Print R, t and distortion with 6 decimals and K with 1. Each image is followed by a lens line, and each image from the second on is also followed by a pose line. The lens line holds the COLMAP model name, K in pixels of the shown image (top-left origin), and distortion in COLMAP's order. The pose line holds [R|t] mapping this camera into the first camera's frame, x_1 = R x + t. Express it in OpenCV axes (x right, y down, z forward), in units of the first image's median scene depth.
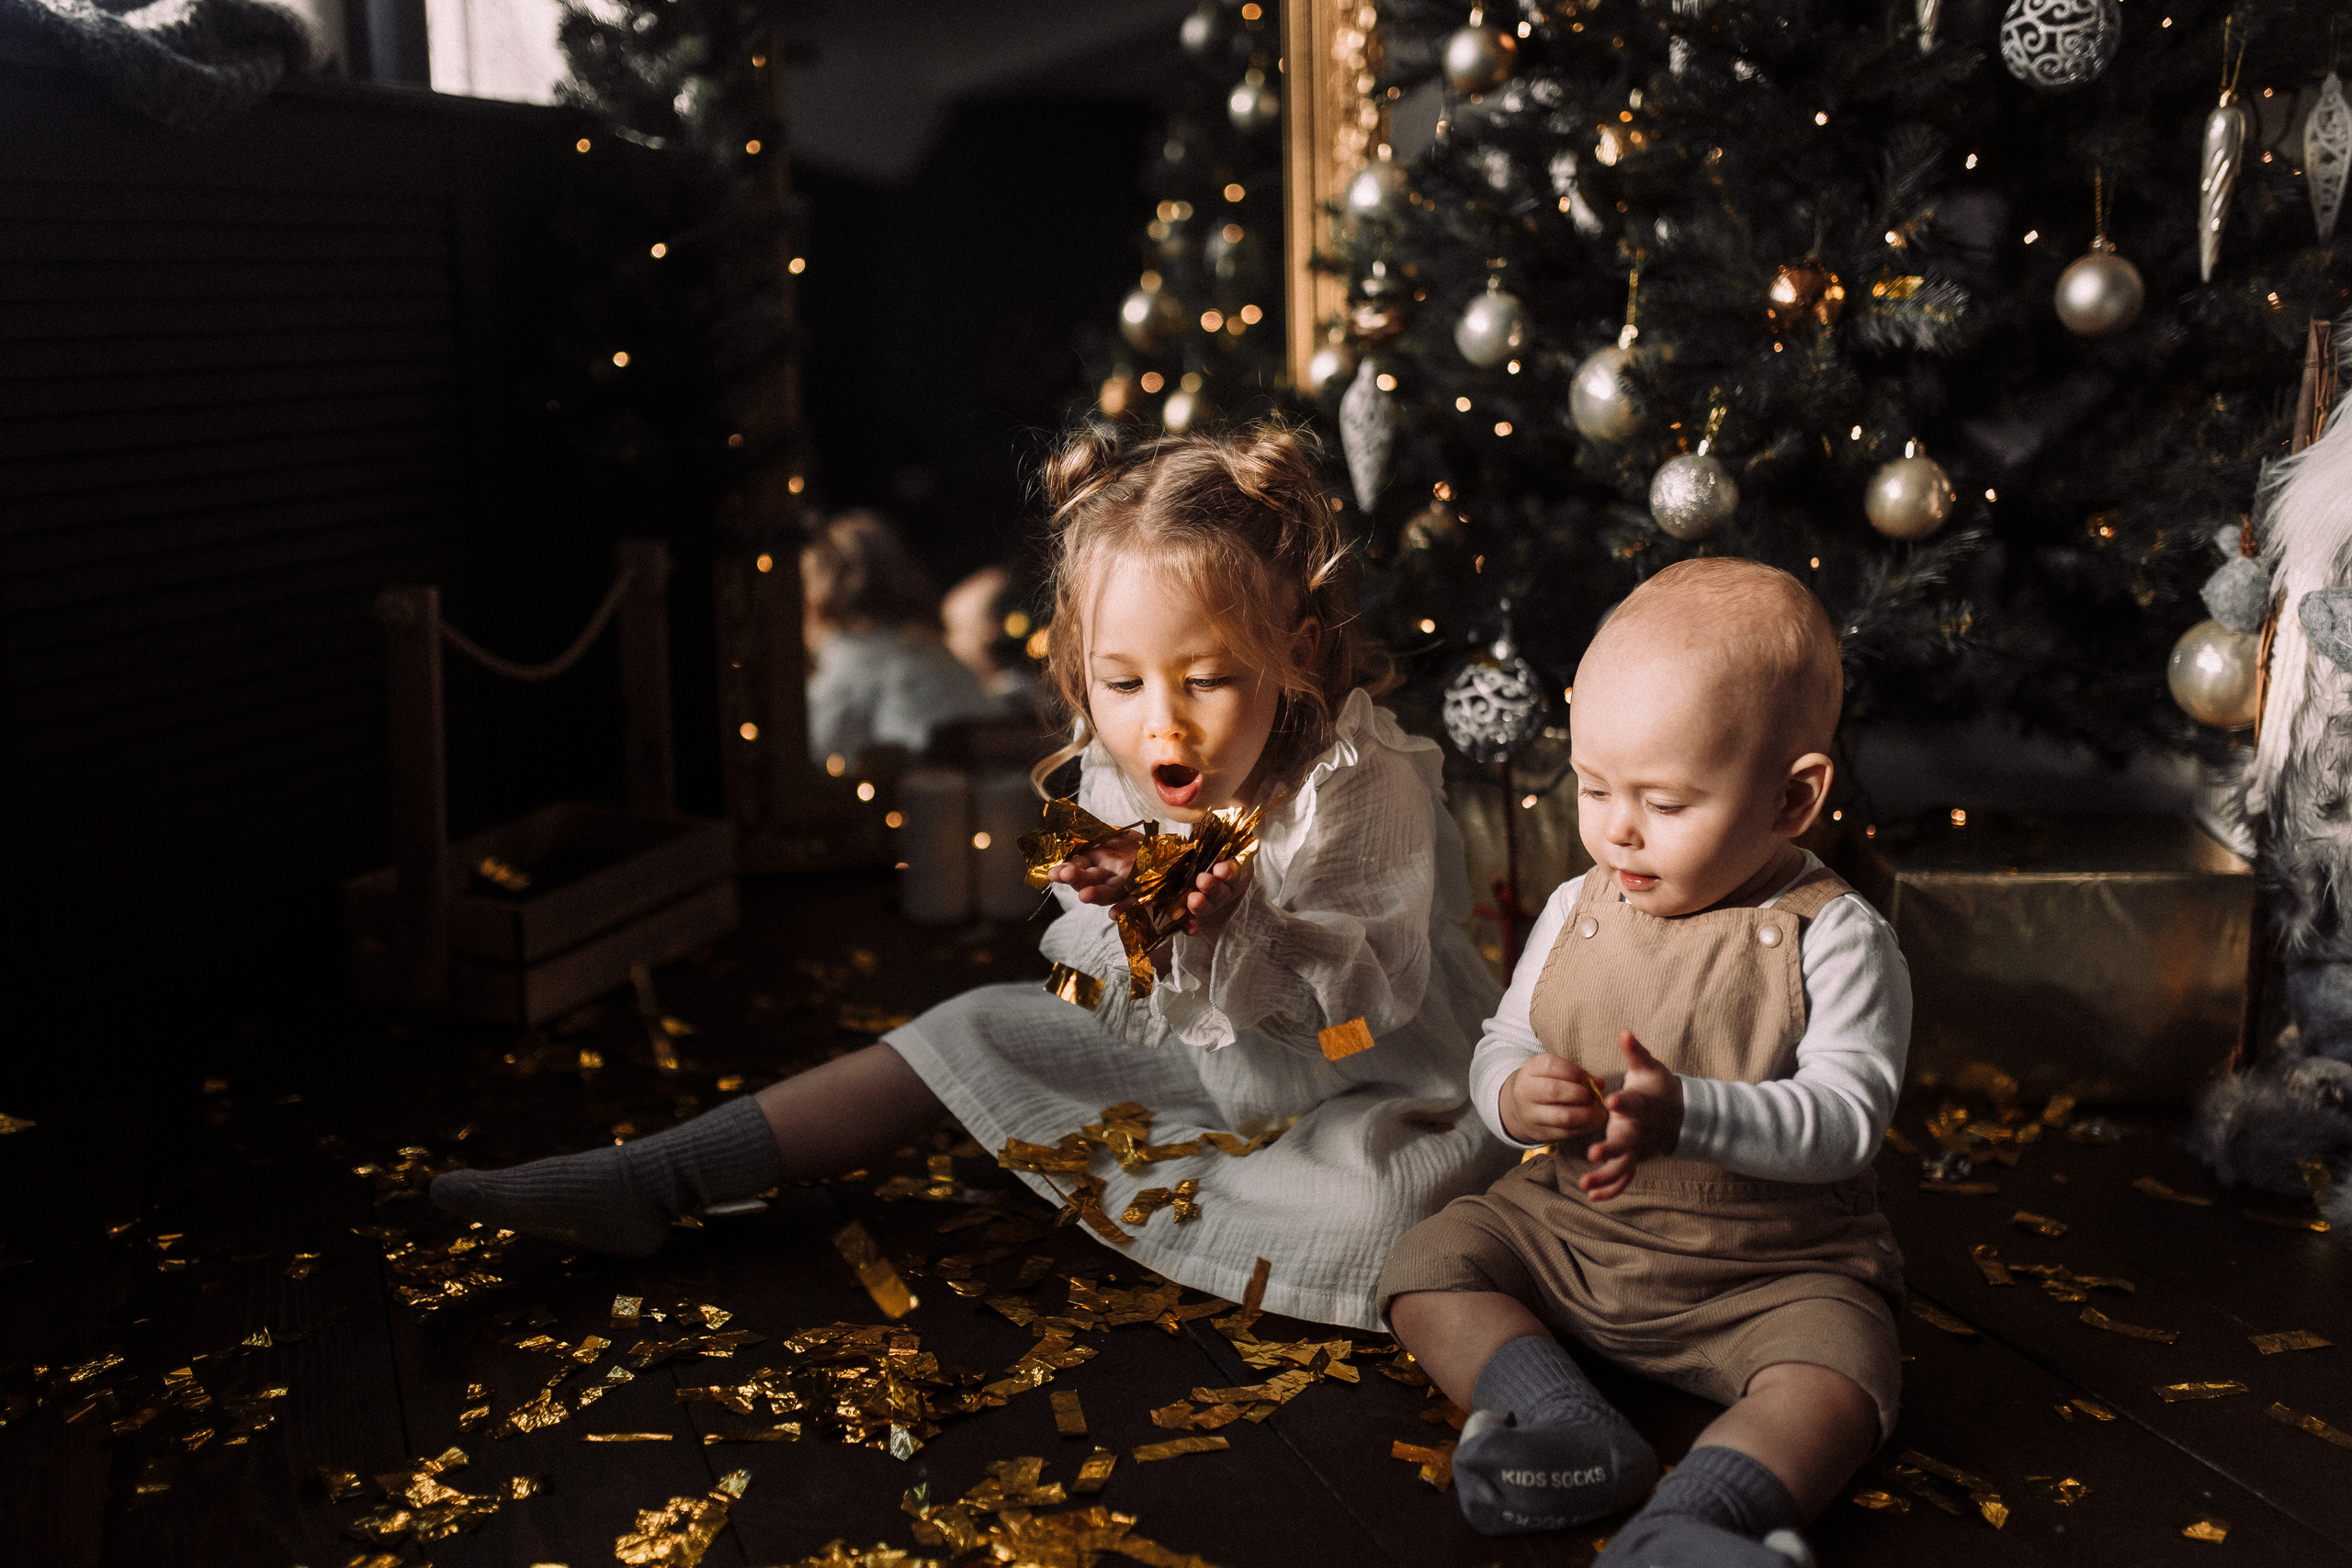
lens RADIAL K [[2285.5, 0, 1210.3], [0, 2285.5, 790.1], [0, 0, 1]] dist [-0.000178, -0.000134]
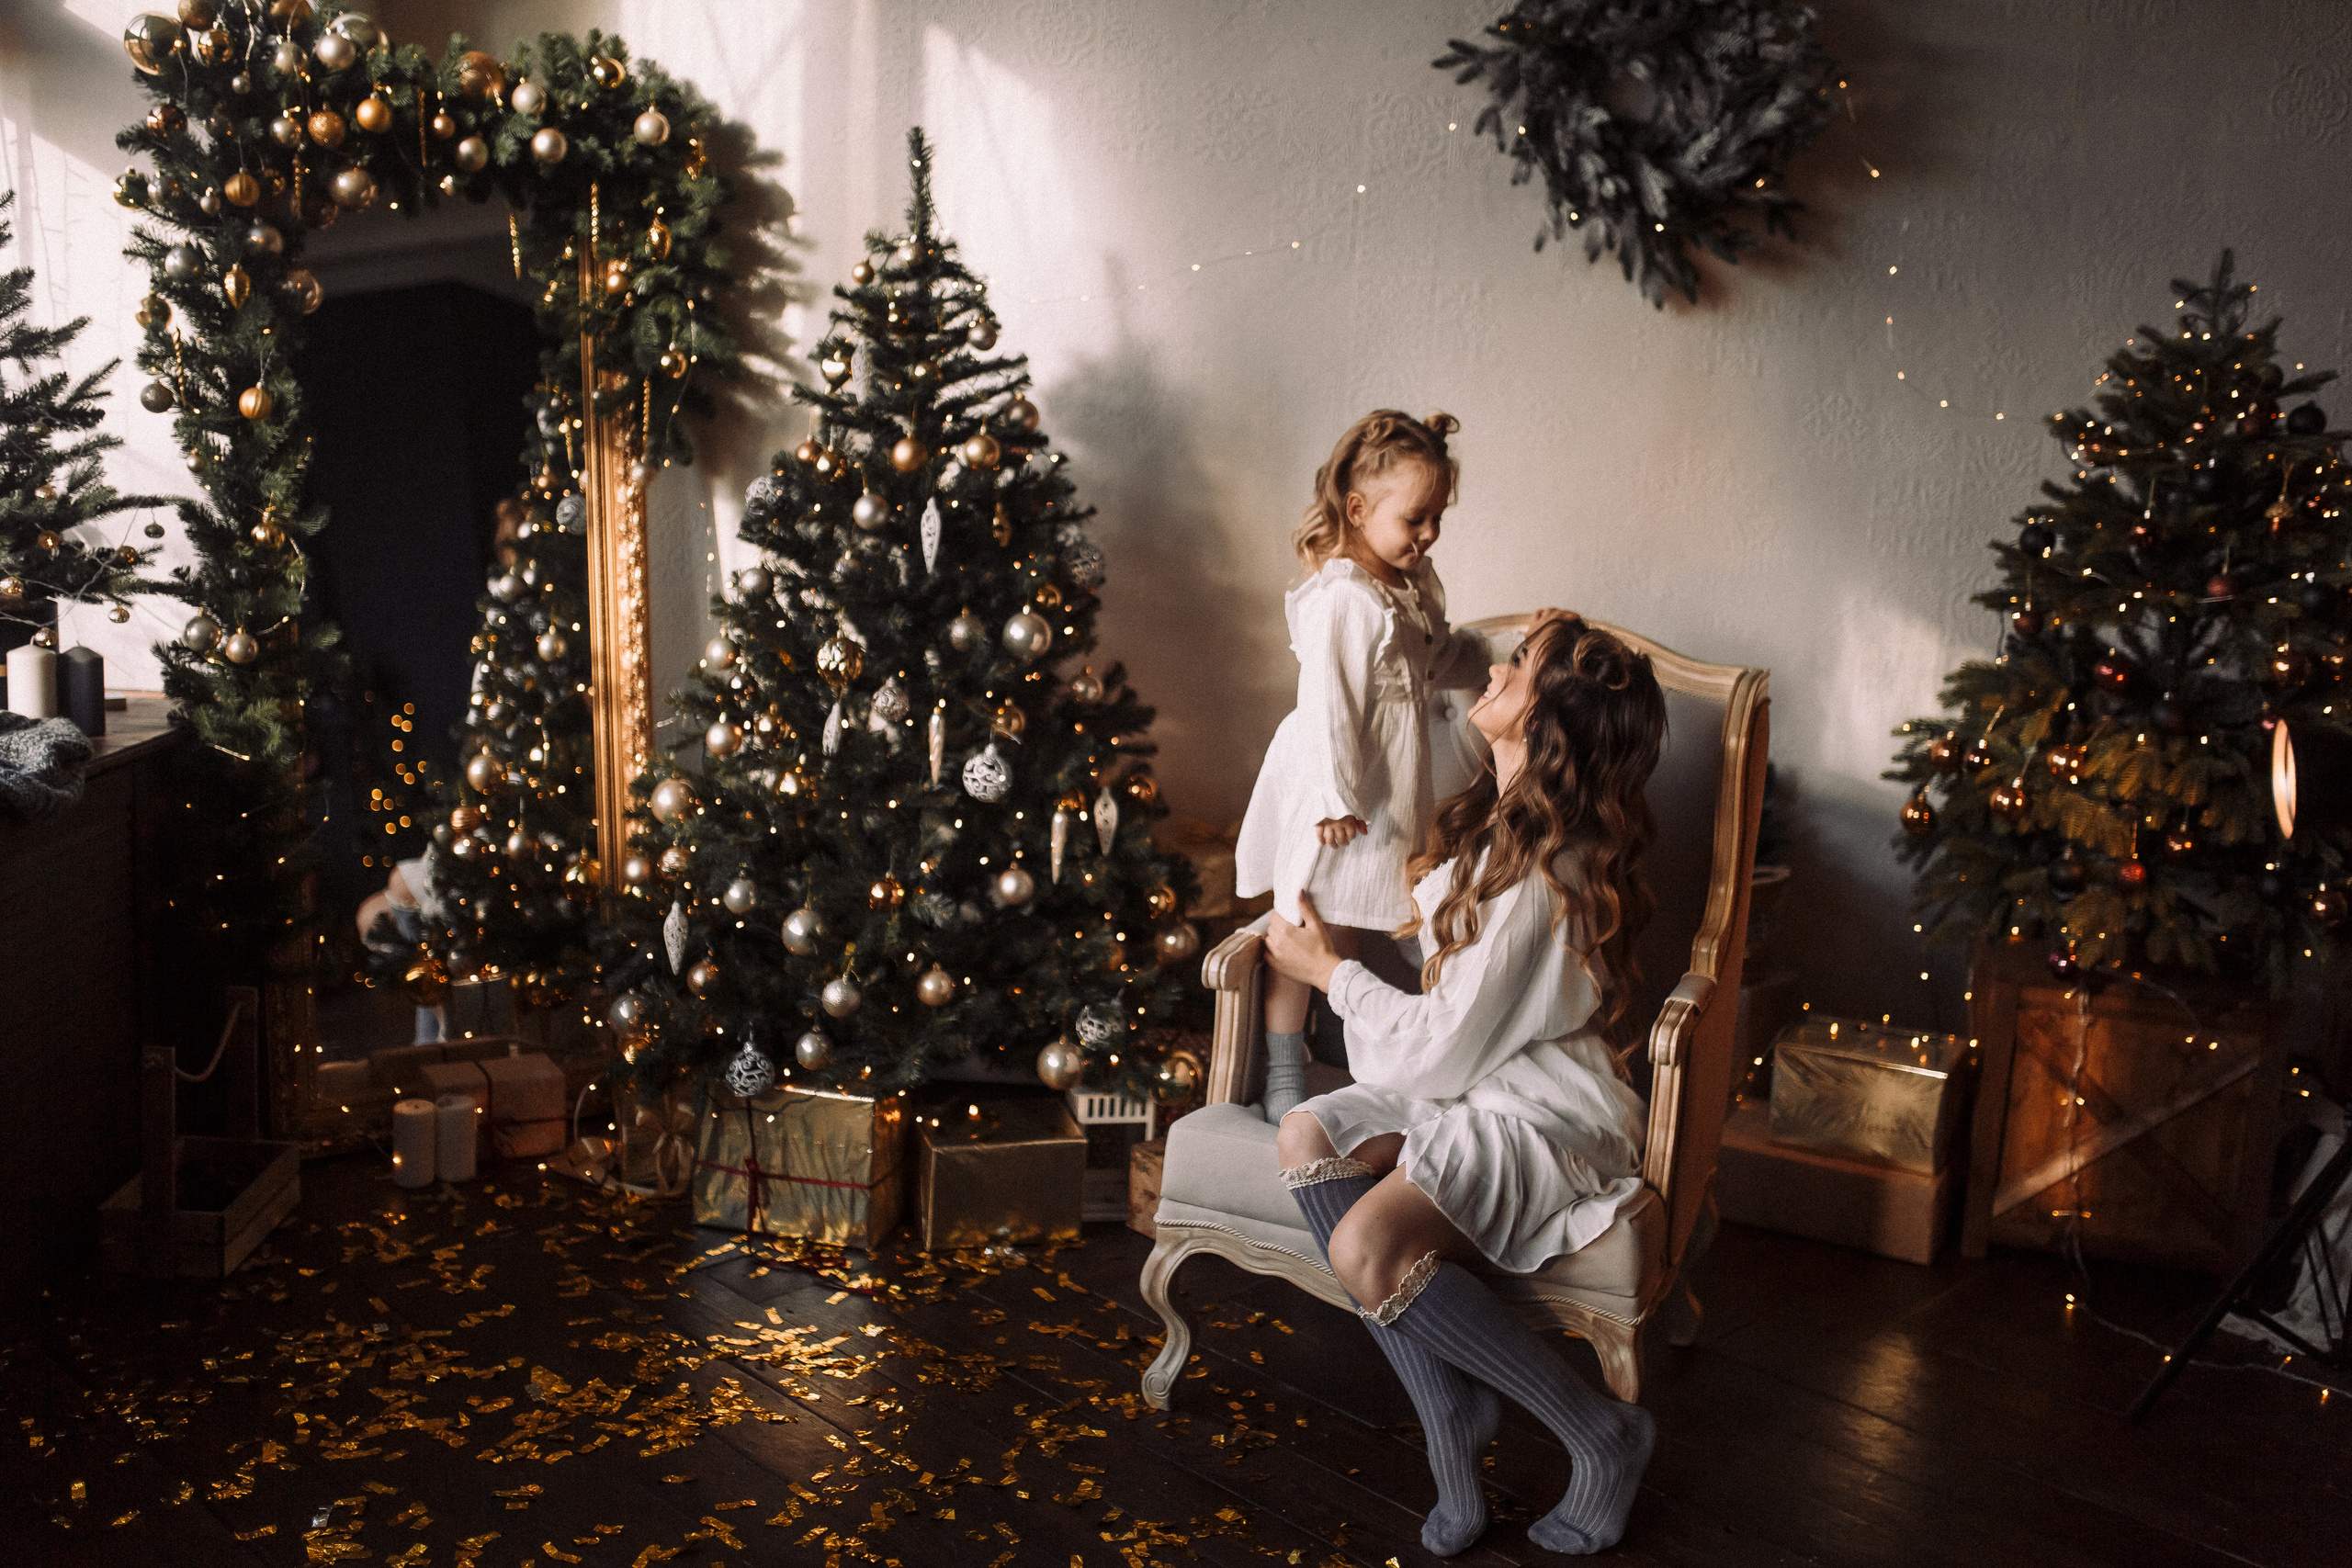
lens RADIAL K [[2127.9, 0, 1176.0], [0, 2127.9, 784.0], [0, 0, 1]] dist [-0.006873, -0.007666]
pose [[0.922057, -0.019043, 0.386586, -0.278368], [0.029599, 0.999333, -0.021370, -0.269788], [-0.385921, 0.031146, 0.922006, -1.019726]]
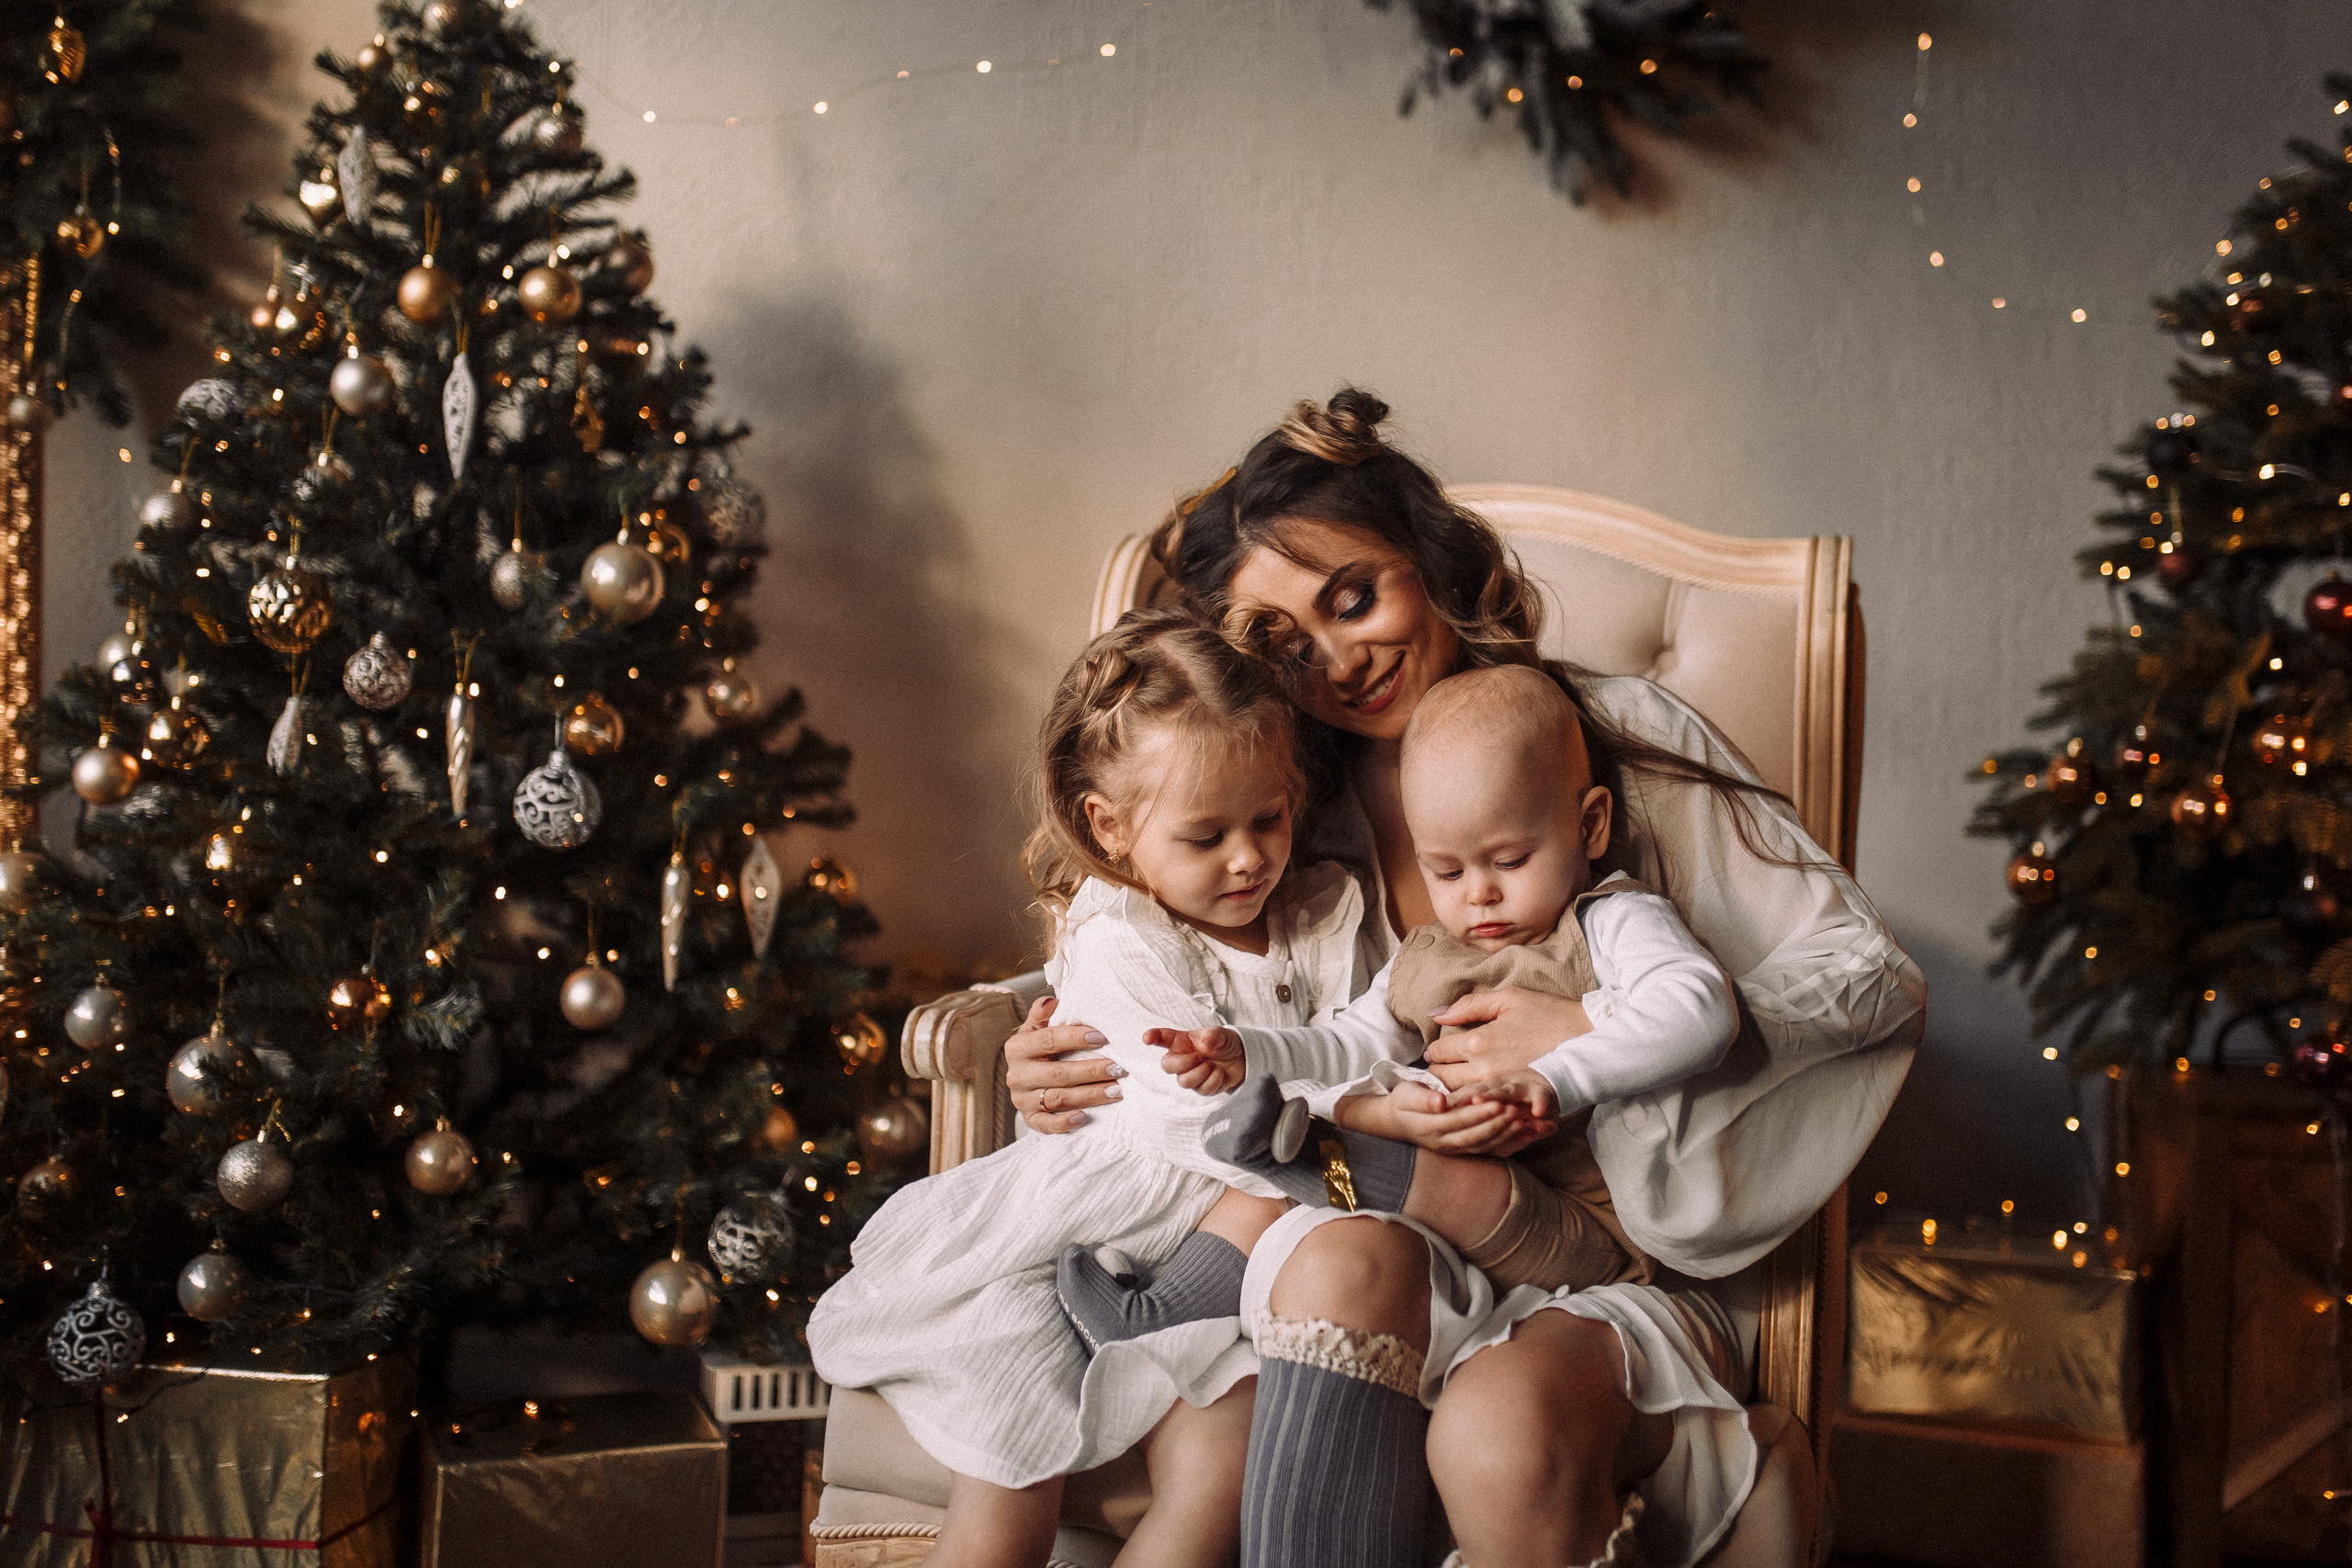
lens RADIAL K [[2285.5, 0, 1210.3], [0, 2285.5, 790.1], [0, 0, 1]] dist [-0.000178, -0.000134]
pose [[0.875785, 0.036570, 0.481315, 0.058895], [0.070154, 0.976896, -0.201873, -0.041557], [-0.477577, 0.210564, 0.852985, -0.329984]]
